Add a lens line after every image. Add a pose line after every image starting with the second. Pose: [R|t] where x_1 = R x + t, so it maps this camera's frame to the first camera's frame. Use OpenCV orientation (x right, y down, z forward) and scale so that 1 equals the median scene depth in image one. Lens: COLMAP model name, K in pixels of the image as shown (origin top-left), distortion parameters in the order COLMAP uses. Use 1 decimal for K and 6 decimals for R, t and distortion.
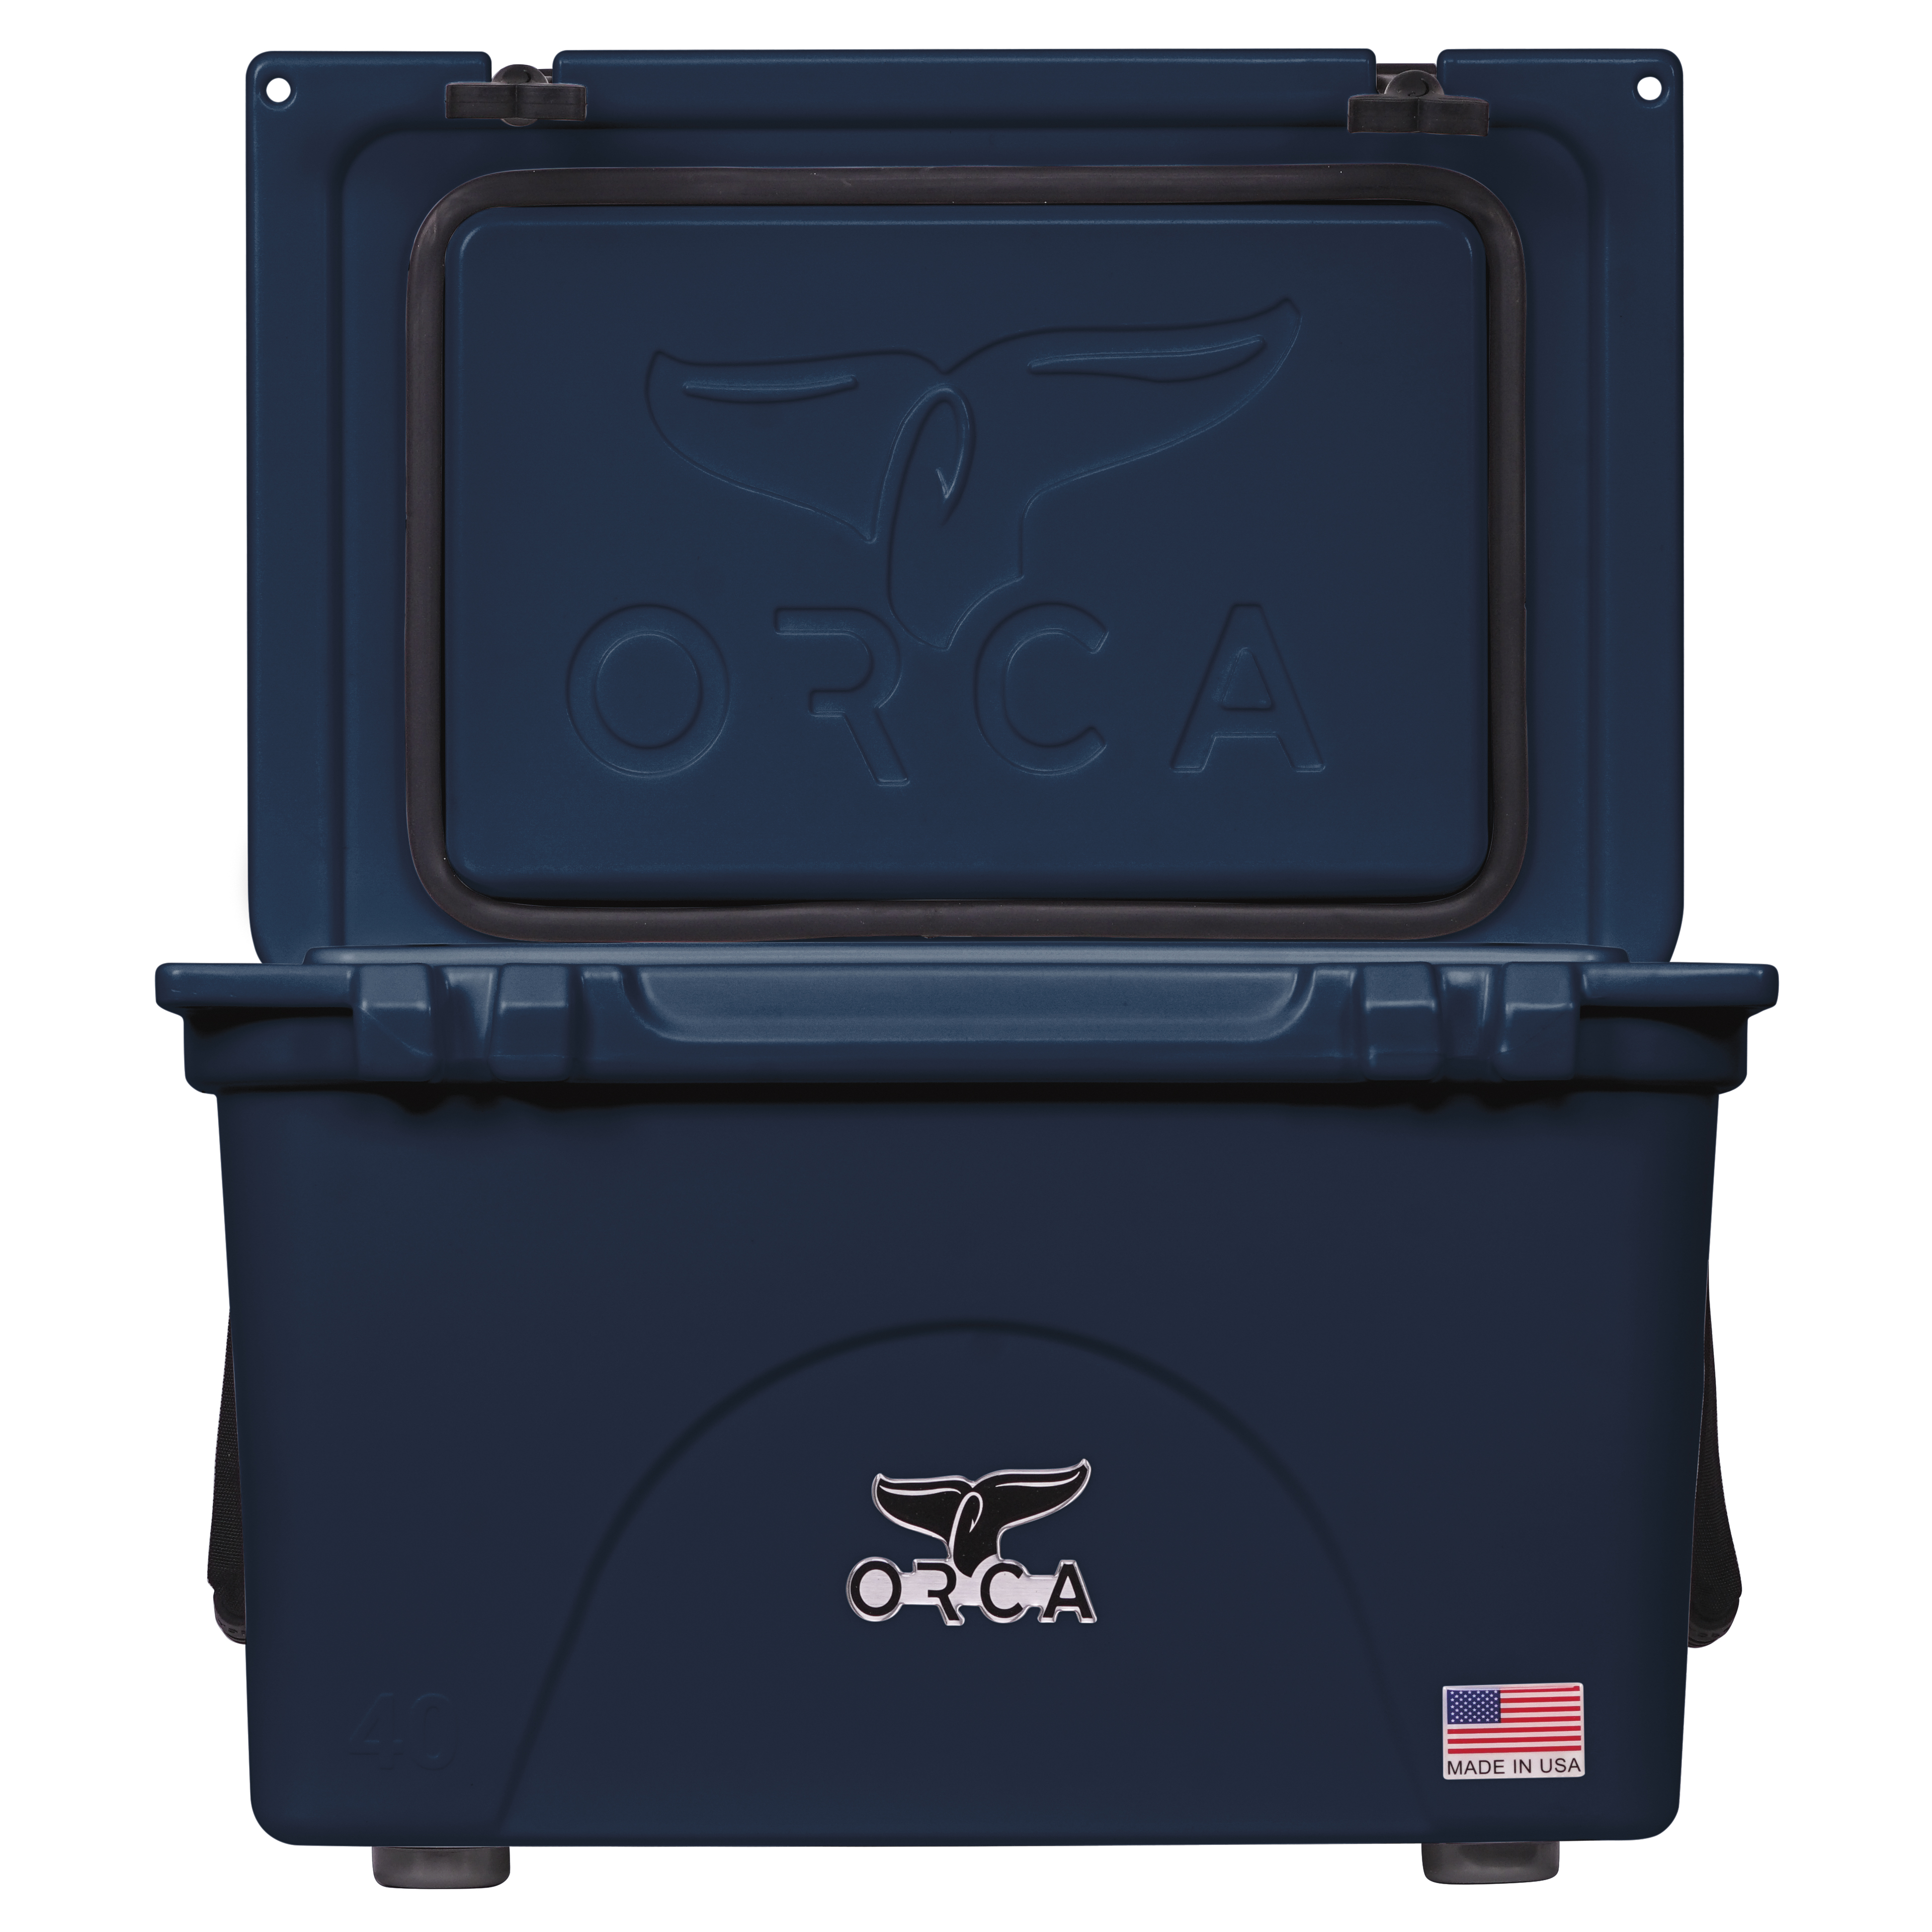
lens RADIAL K [[6721.5, 0, 984.5], [0, 6721.5, 968.6], [0, 0, 1]] dist [-0.142946, 0.000000]
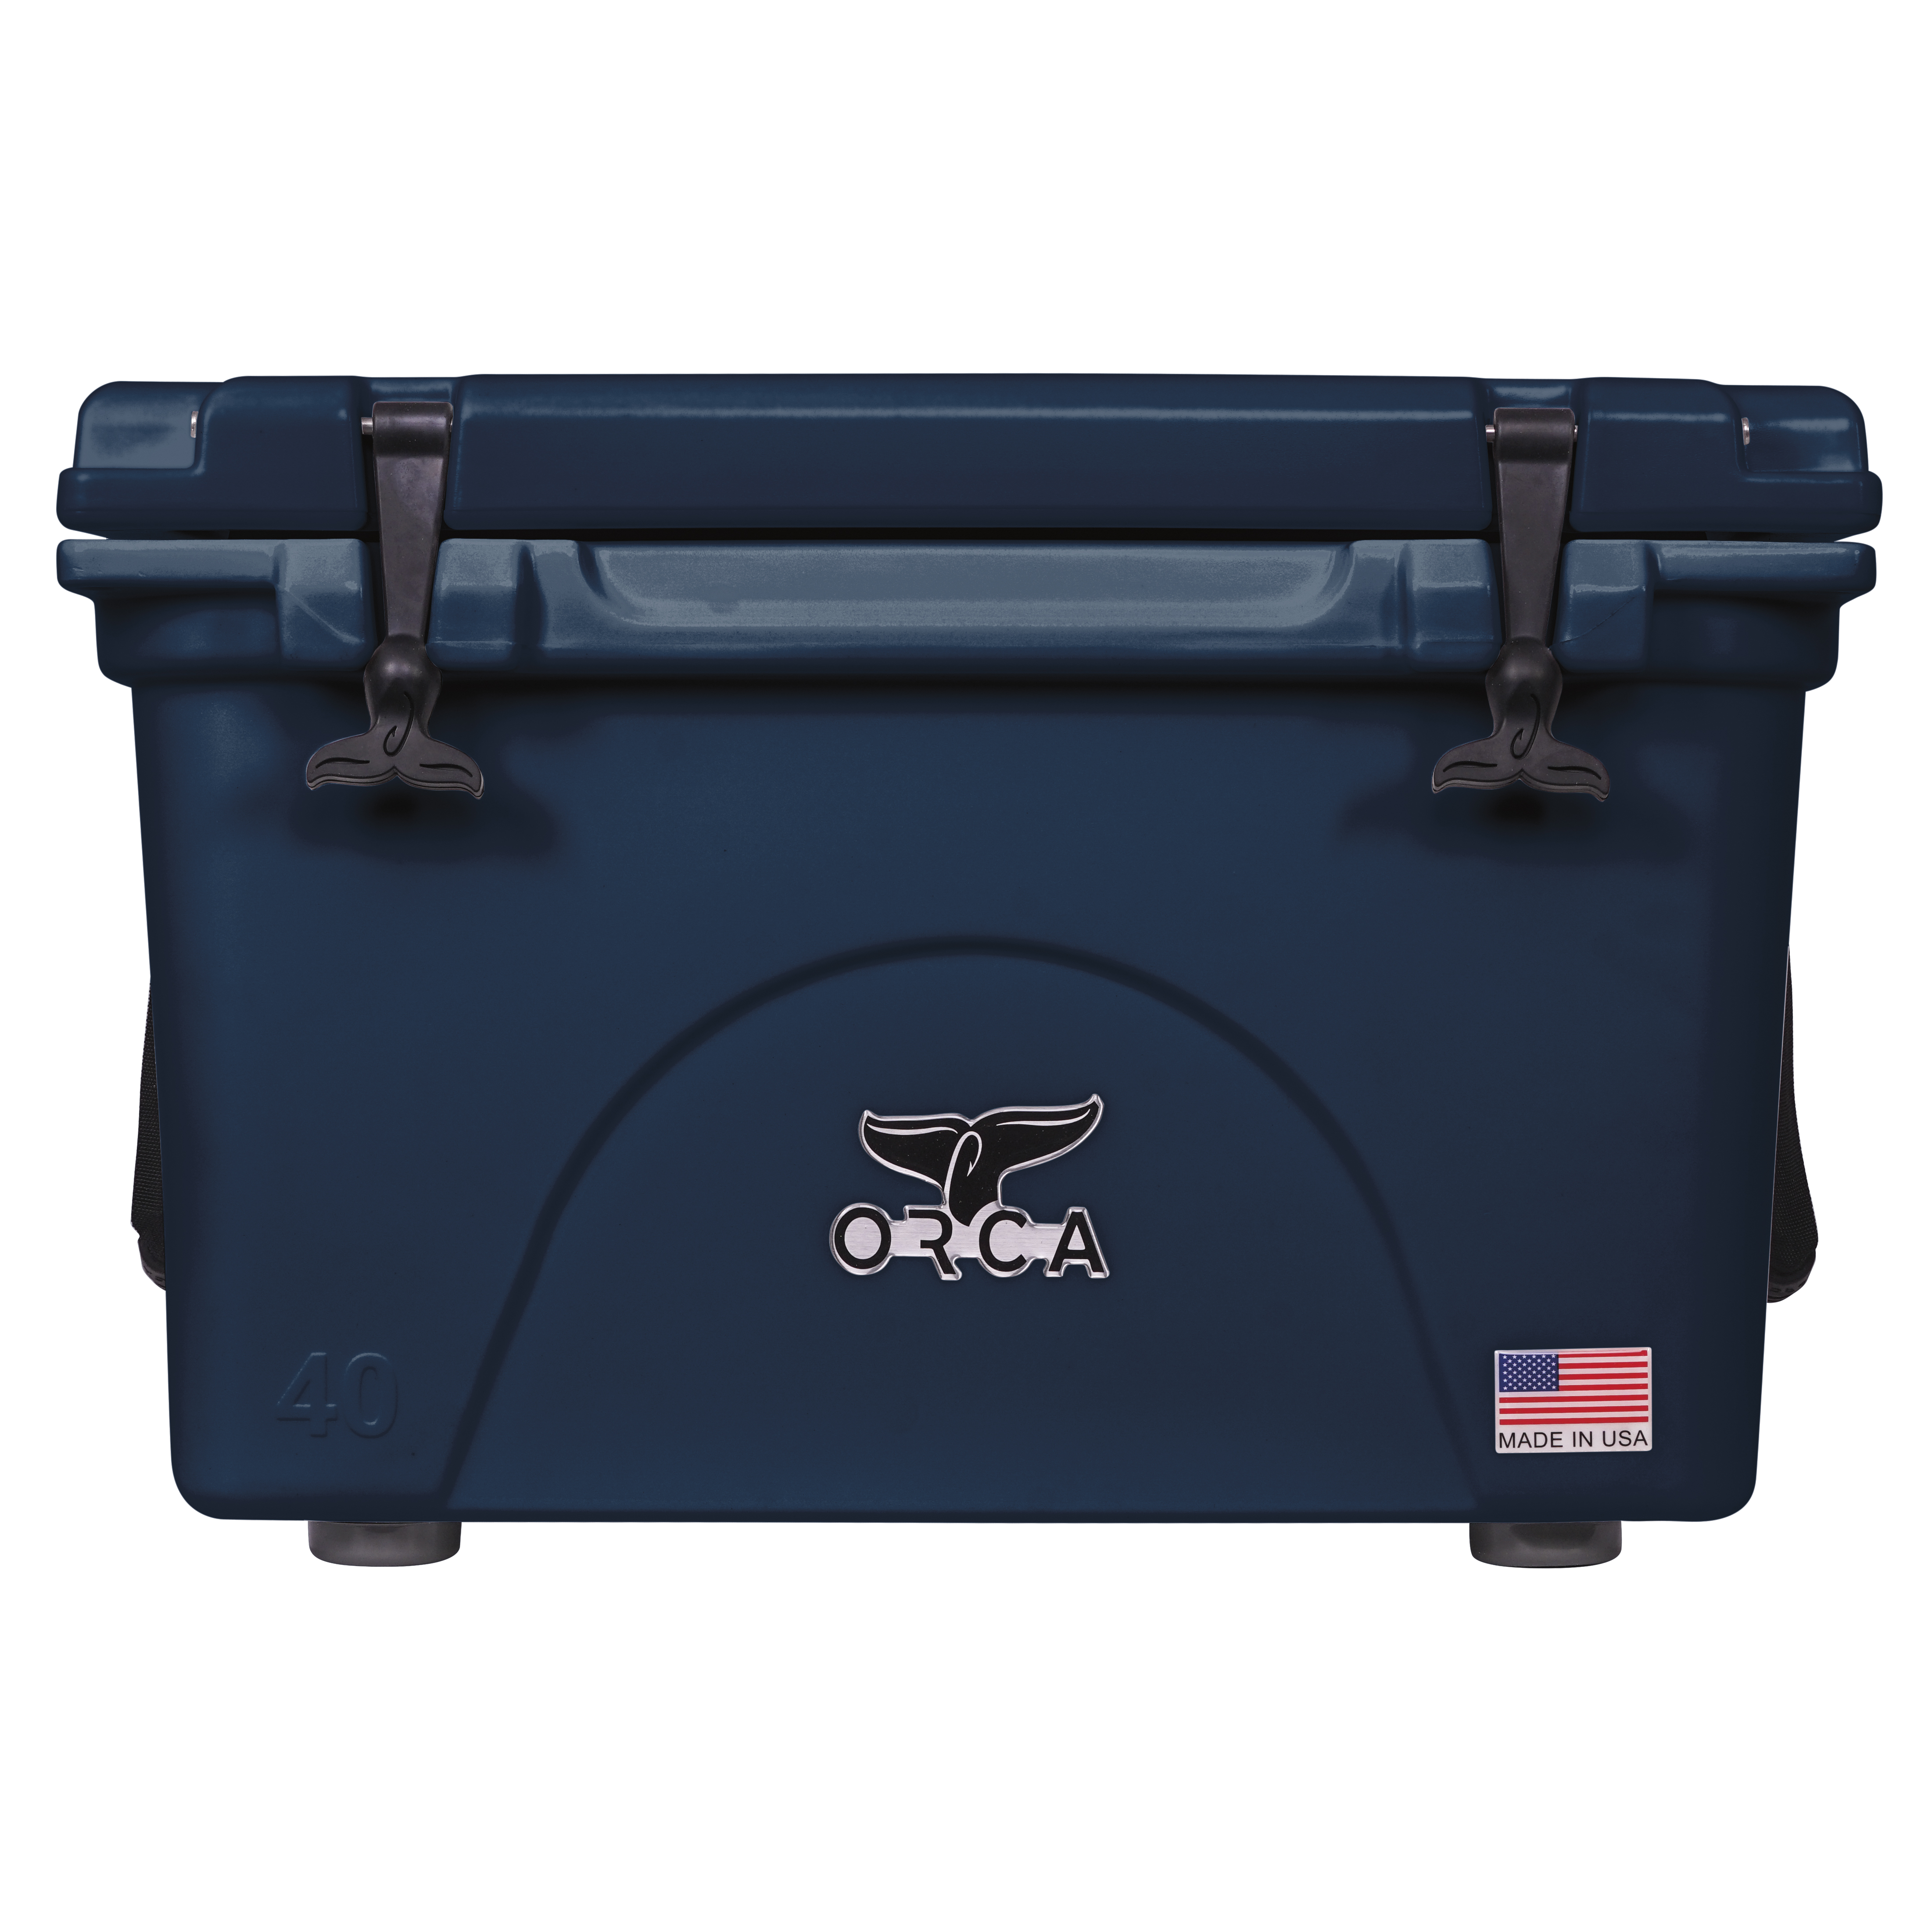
lens RADIAL K [[6721.5, 0, 955.7], [0, 6721.5, 958.6], [0, 0, 1]] dist [-0.142946, 0.000000]
pose [[0.999956, 0.003133, -0.008808, 0.004055], [-0.002646, 0.998498, 0.054726, 0.005868], [0.008966, -0.054700, 0.998463, 0.105834]]
